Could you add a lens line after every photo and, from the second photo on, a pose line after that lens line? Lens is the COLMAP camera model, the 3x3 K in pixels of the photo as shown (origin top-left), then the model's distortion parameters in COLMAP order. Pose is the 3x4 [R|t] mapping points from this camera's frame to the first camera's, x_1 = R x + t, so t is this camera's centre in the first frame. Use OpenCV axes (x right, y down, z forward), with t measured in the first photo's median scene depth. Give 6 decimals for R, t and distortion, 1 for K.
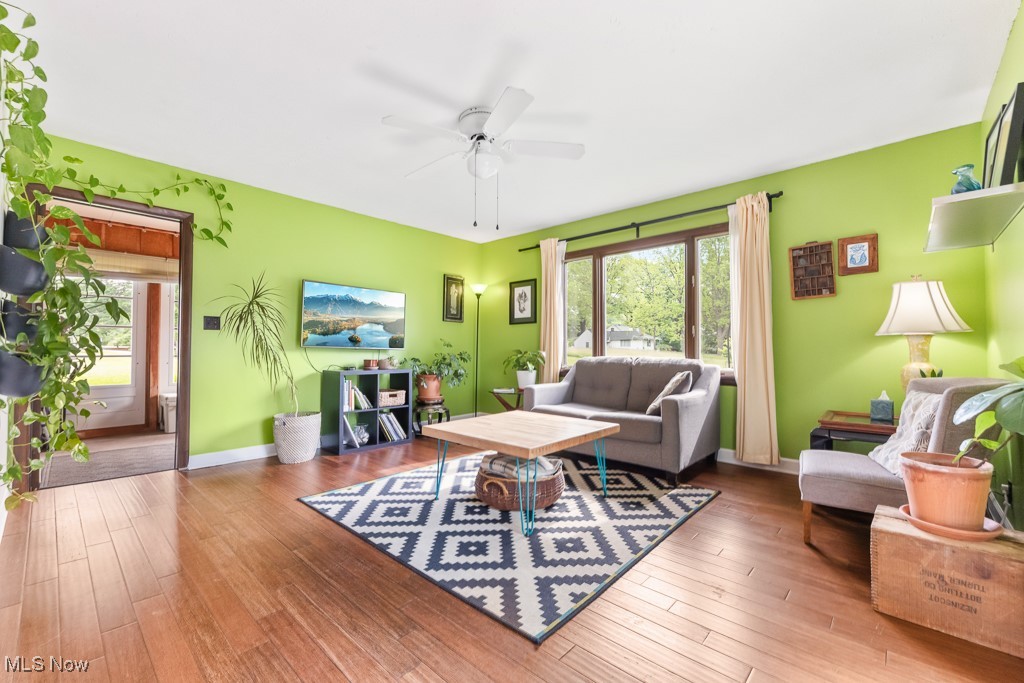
lens RADIAL K [[428.5, 0, 512.0], [0, 428.5, 341.5], [0, 0, 1]] dist [-0.000528, -0.000086]
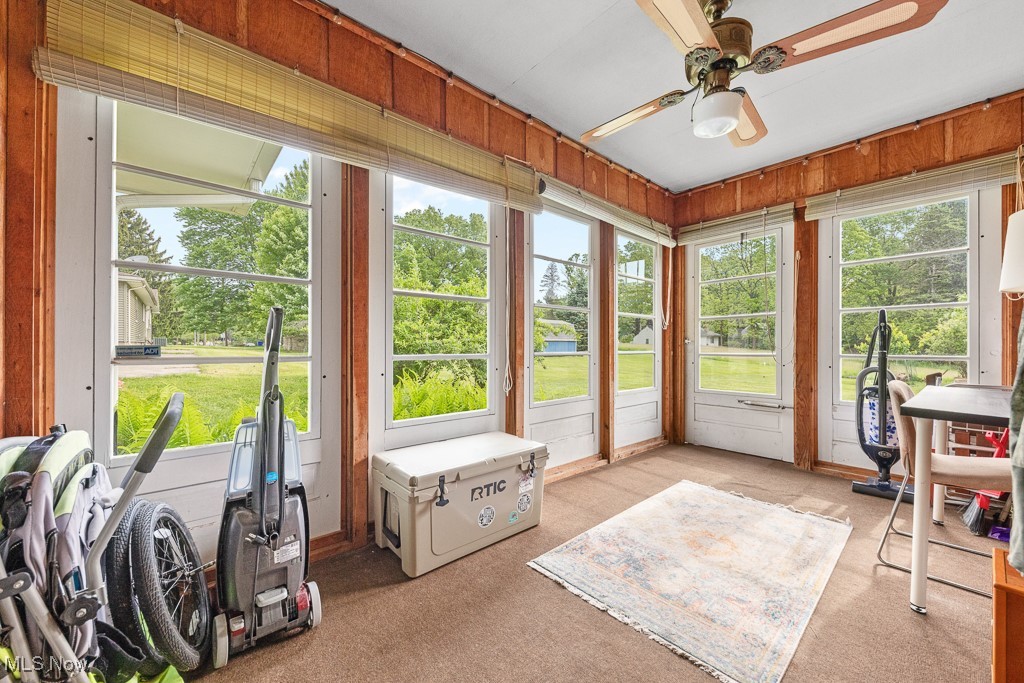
lens RADIAL K [[402.6, 0, 512.0], [0, 402.6, 341.5], [0, 0, 1]] dist [0.000313, 0.000075]
pose [[0.991357, -0.002782, -0.131165, -0.658610], [0.004090, 0.999945, 0.009700, 0.017148], [0.131131, -0.010152, 0.991313, 0.664247]]
